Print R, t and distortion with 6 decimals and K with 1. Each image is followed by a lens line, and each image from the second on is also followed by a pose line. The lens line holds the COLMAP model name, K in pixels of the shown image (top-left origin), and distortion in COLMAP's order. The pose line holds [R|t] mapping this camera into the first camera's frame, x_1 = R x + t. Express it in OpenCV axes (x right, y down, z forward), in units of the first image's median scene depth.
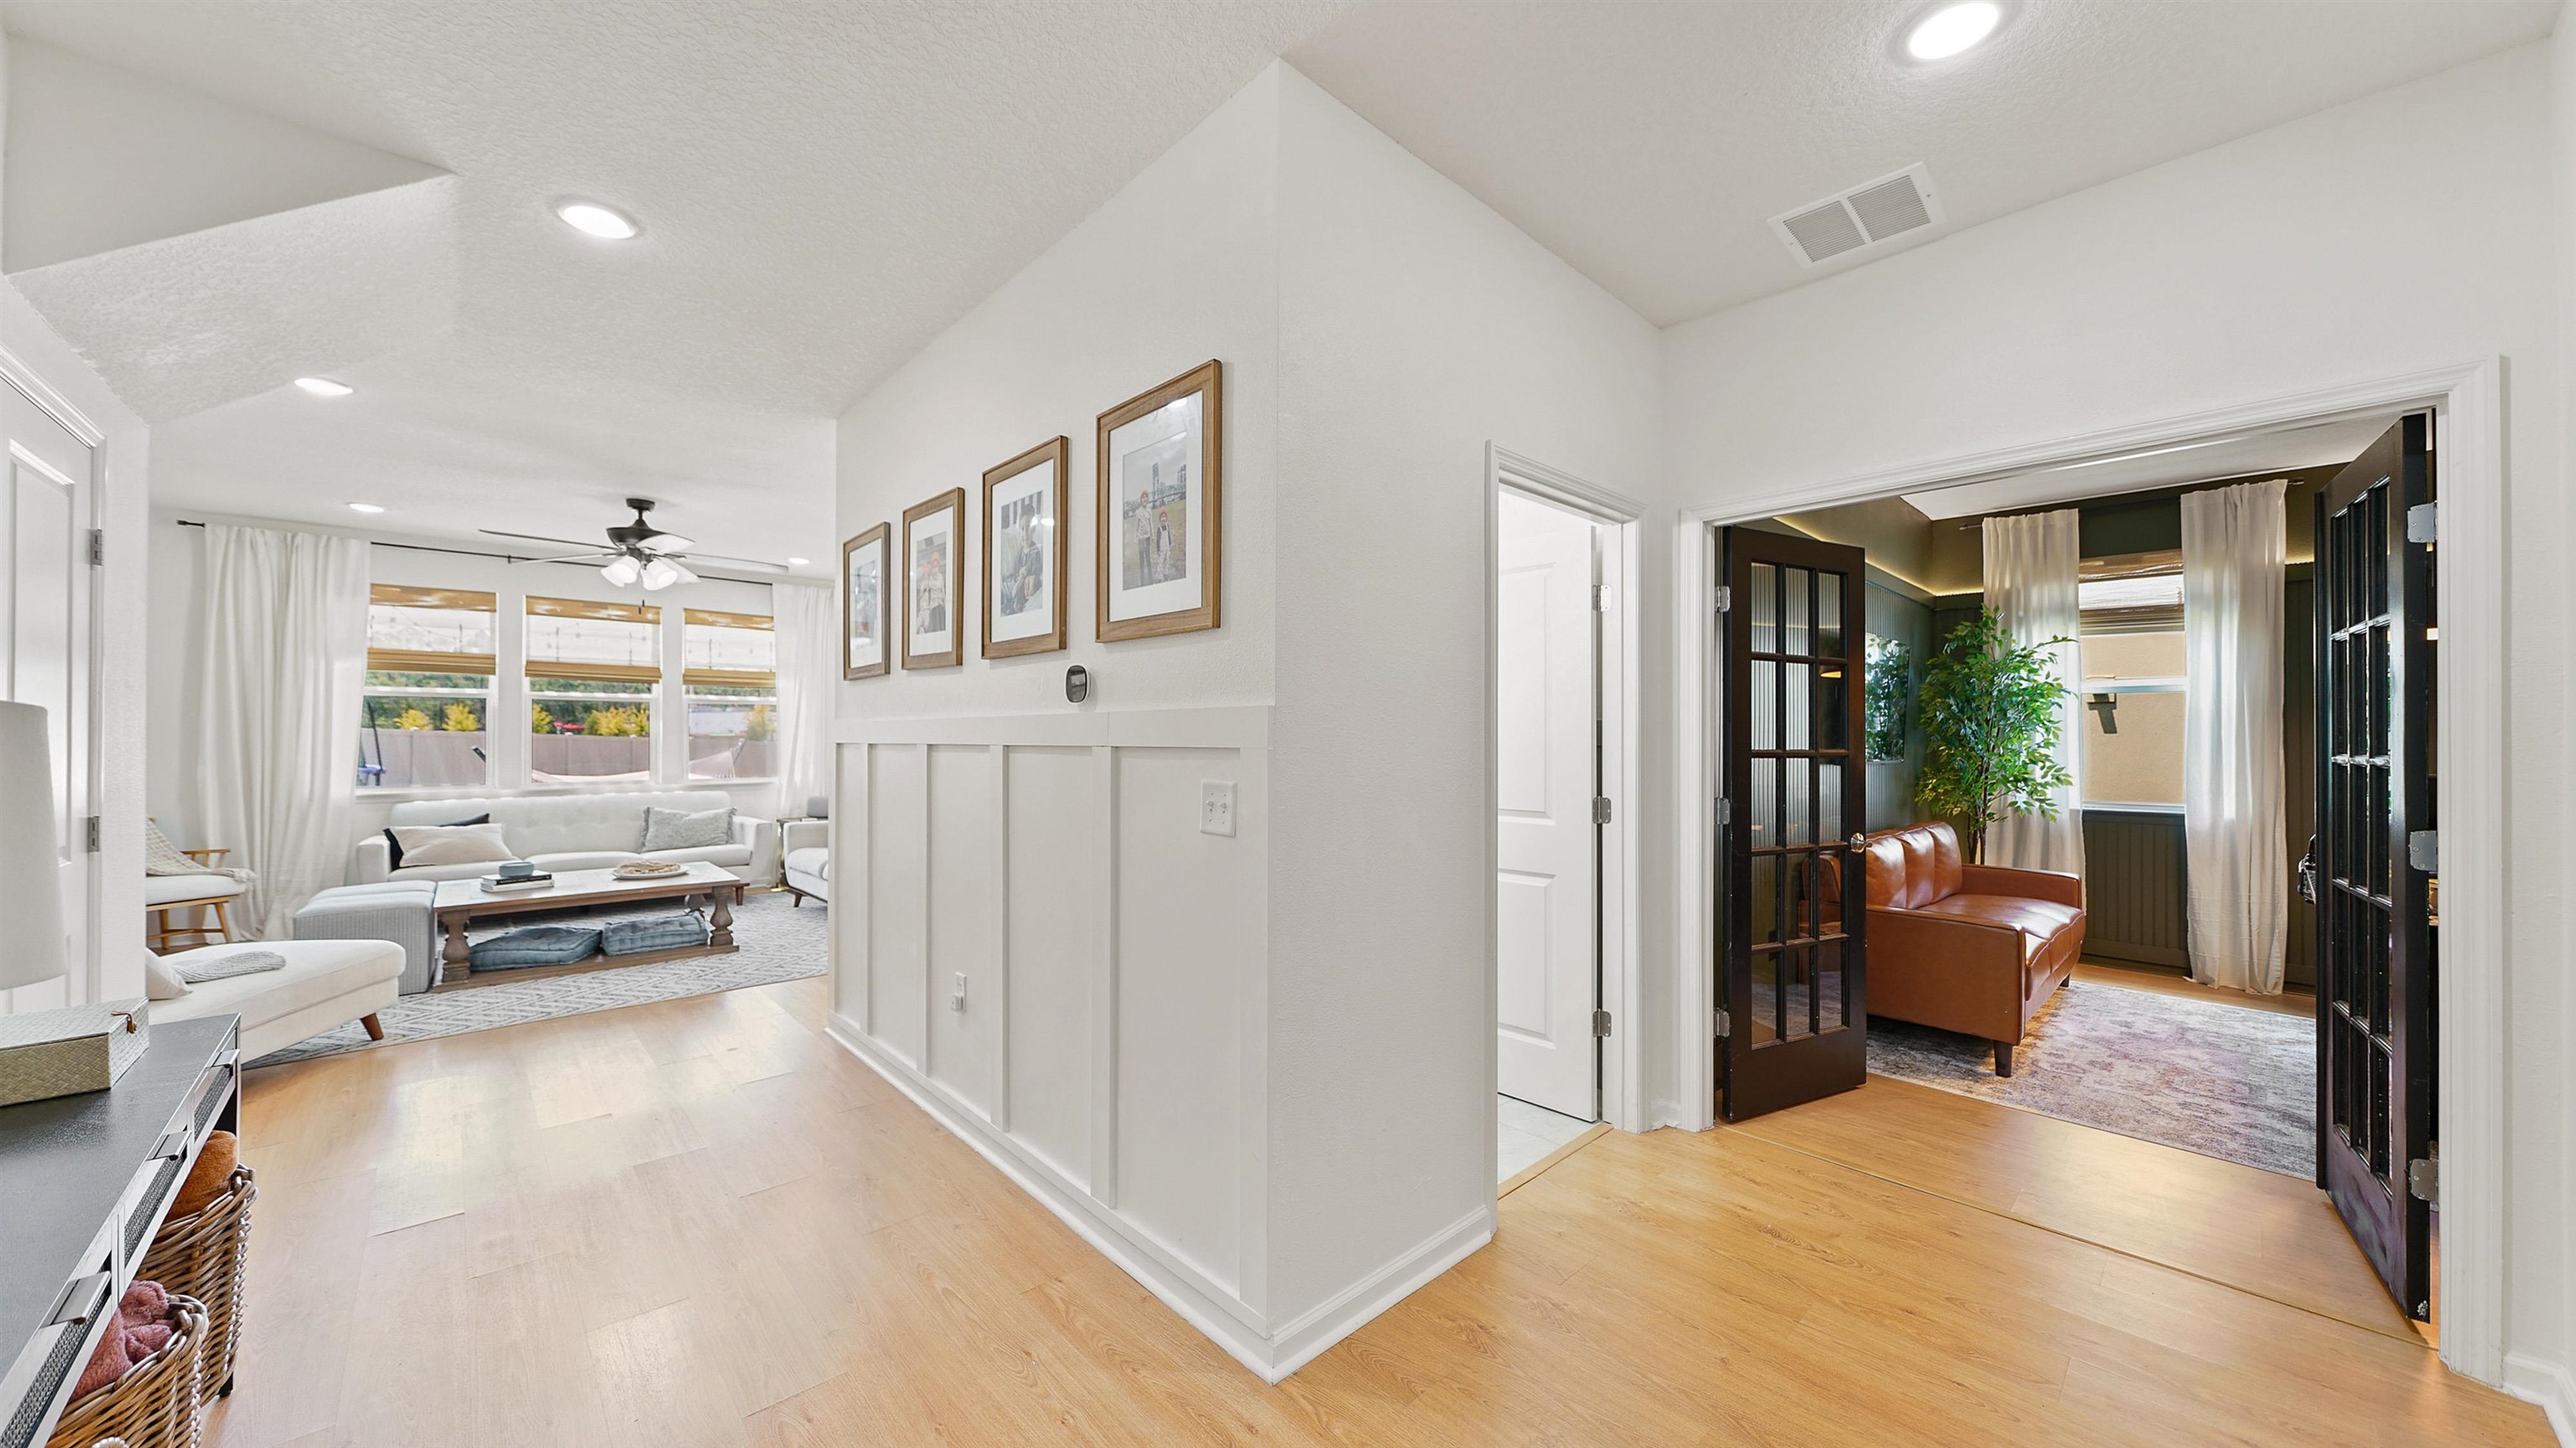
lens RADIAL K [[898.9, 0, 1294.8], [0, 898.9, 737.3], [0, 0, 1]] dist [-0.001676, -0.001085]
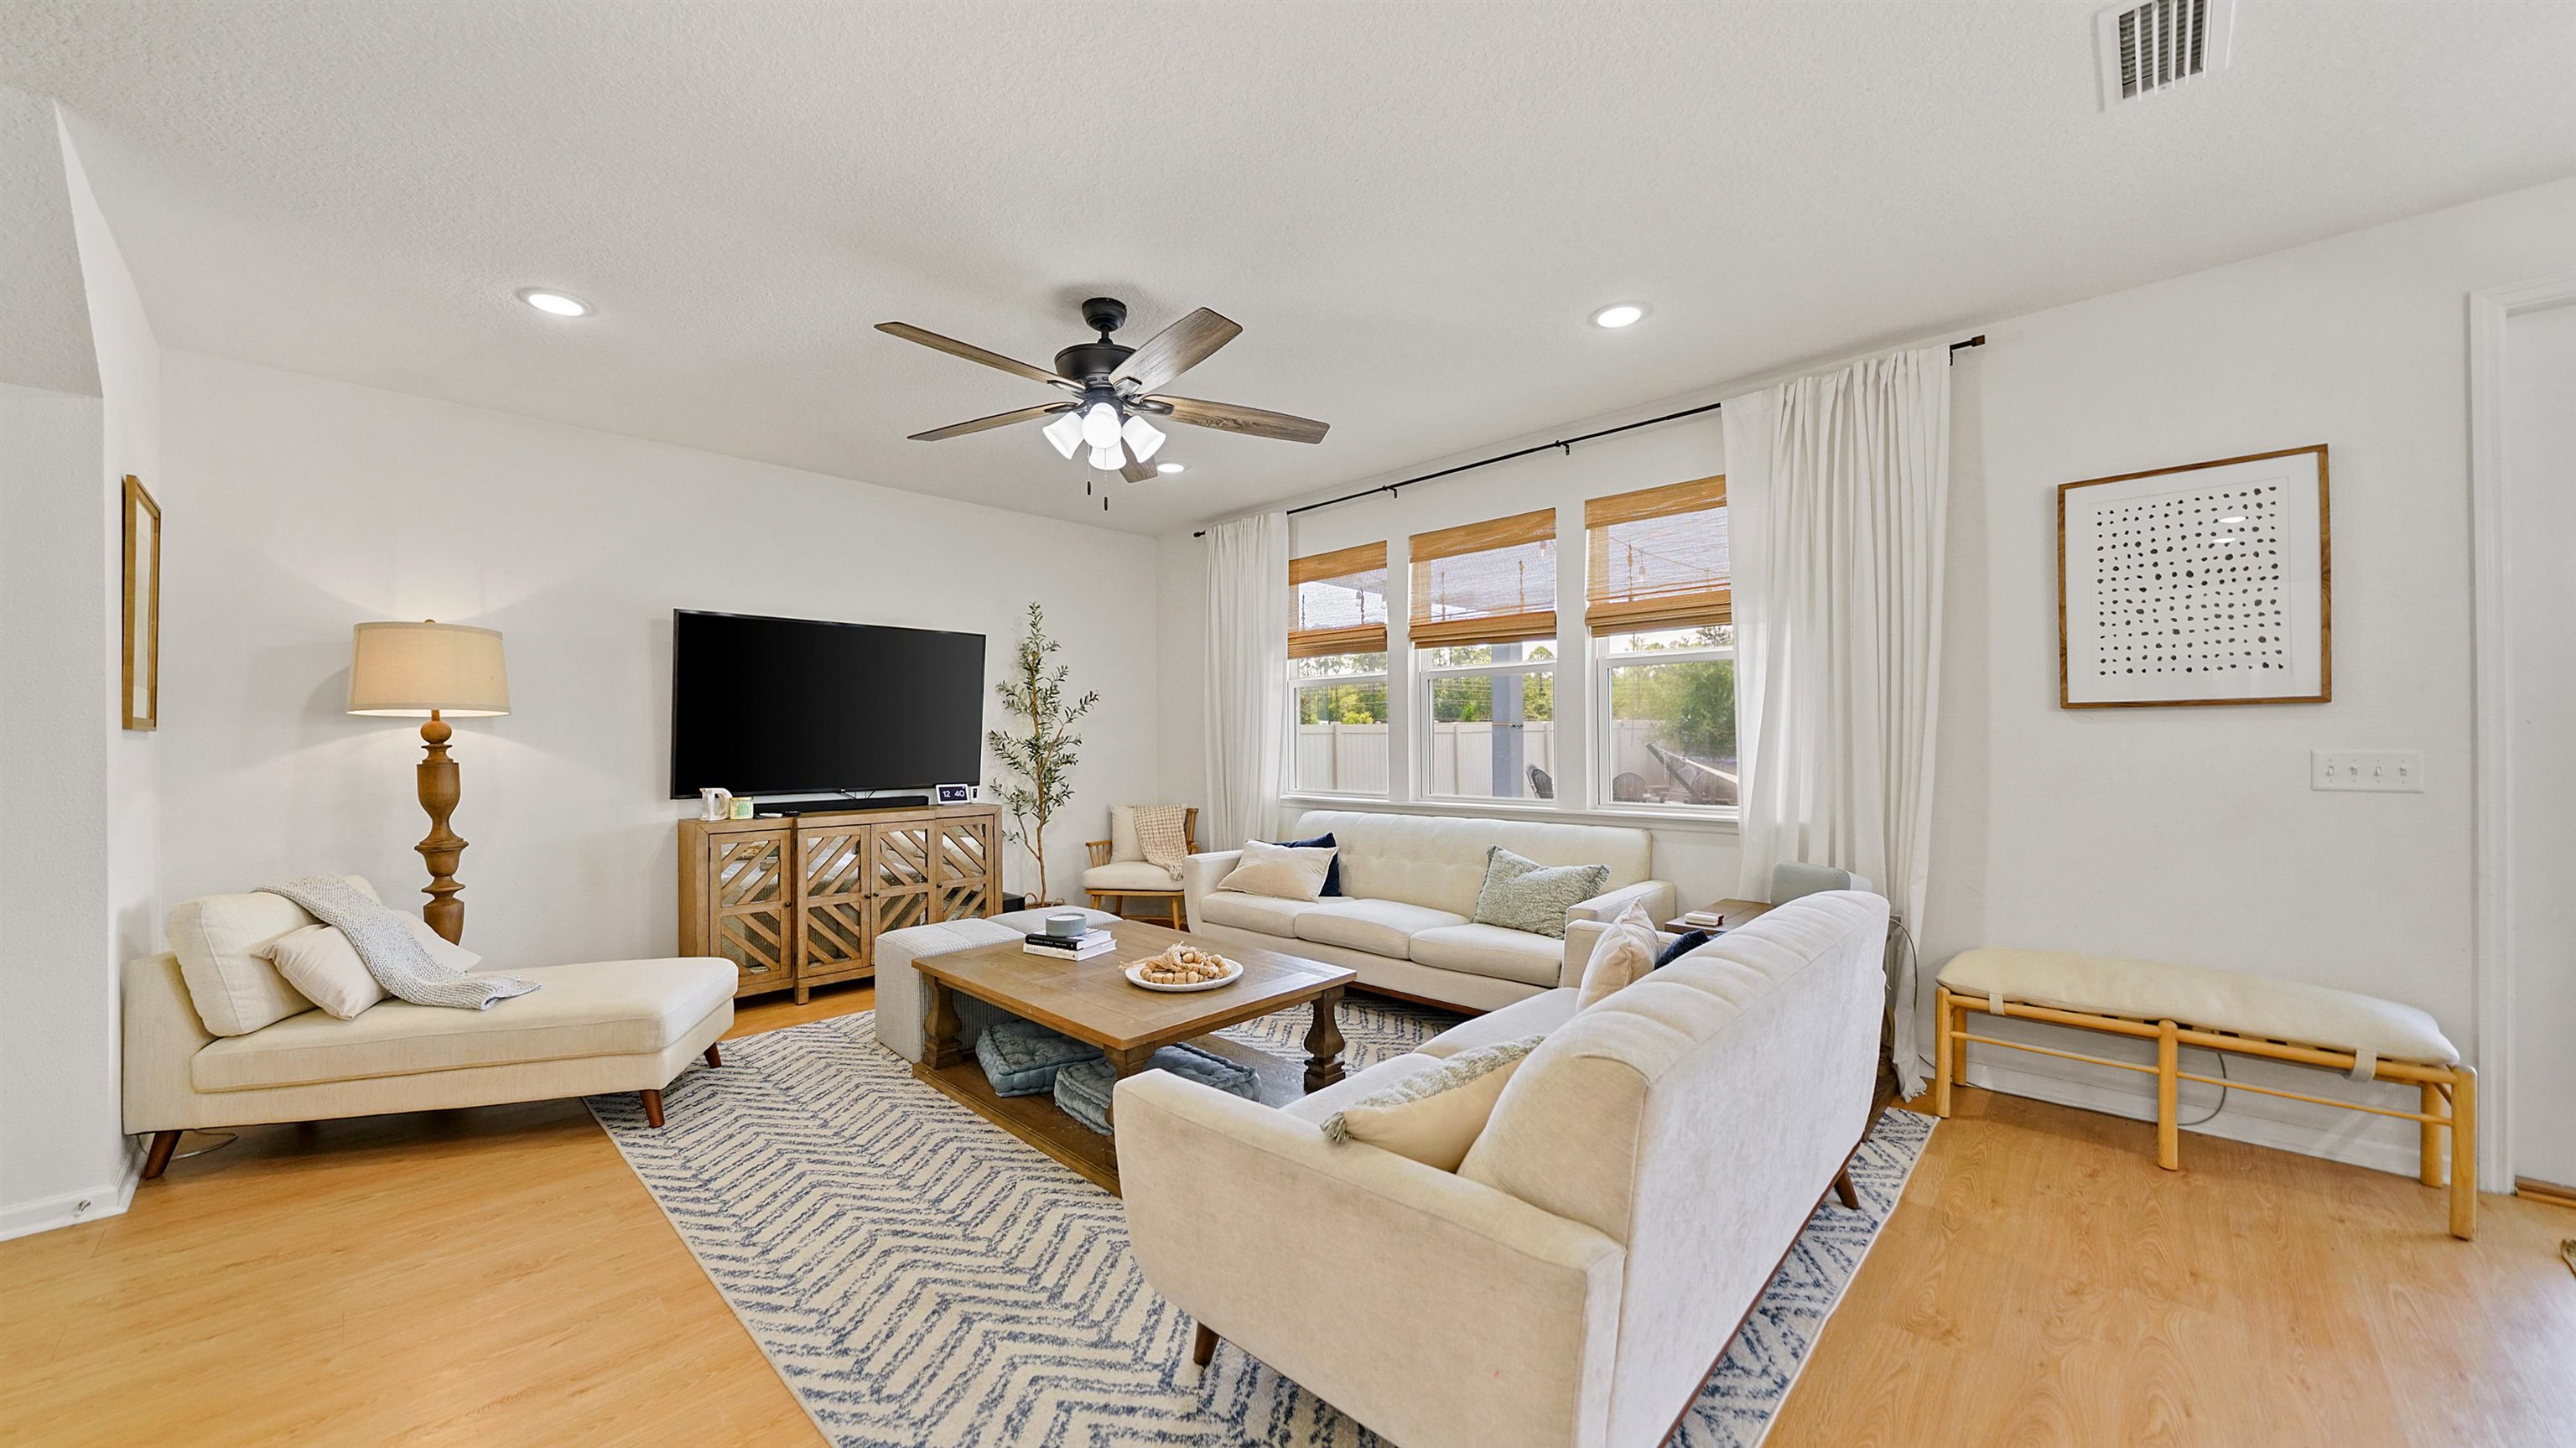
lens RADIAL K [[898.9, 0, 1298.8], [0, 898.9, 730.2], [0, 0, 1]] dist [-0.001676, -0.001085]
pose [[0.047740, -0.009320, -0.998816, -0.303629], [-0.005611, 0.999938, -0.009599, 0.001473], [0.998844, 0.006062, 0.047685, 1.774961]]
